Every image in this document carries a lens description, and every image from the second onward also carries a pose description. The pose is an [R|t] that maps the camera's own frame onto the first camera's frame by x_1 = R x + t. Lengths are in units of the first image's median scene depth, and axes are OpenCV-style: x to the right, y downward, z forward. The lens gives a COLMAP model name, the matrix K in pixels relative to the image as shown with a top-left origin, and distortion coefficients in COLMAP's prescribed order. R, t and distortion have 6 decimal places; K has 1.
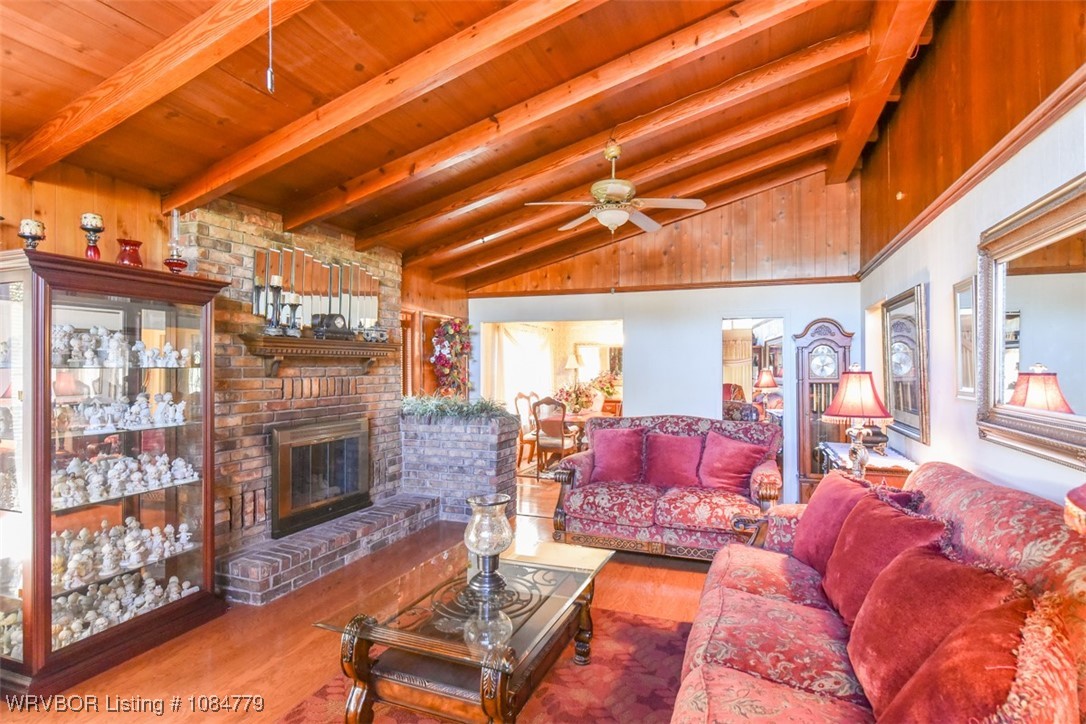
lens RADIAL K [[543.5, 0, 544.4], [0, 543.5, 365.3], [0, 0, 1]] dist [0.003596, -0.000422]
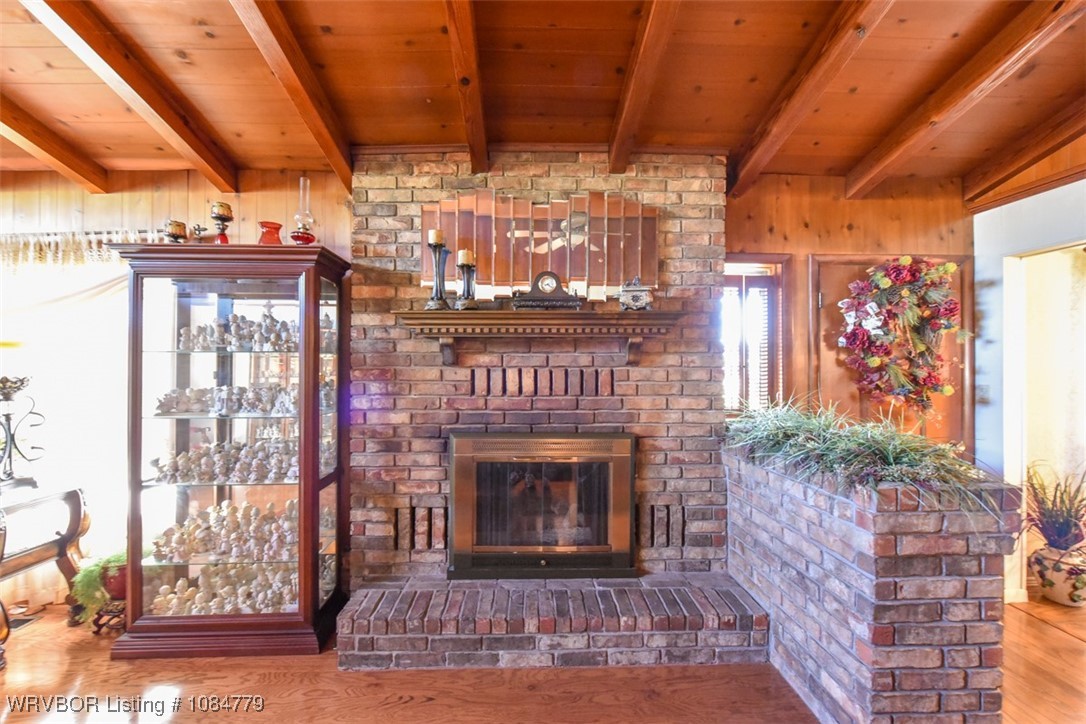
lens RADIAL K [[439.2, 0, 541.8], [0, 439.2, 363.6], [0, 0, 1]] dist [-0.009257, 0.000419]
pose [[0.390751, -0.001518, -0.920495, 0.108333], [0.001443, 0.999998, -0.001036, 0.017411], [0.920495, -0.000923, 0.390753, 0.785767]]
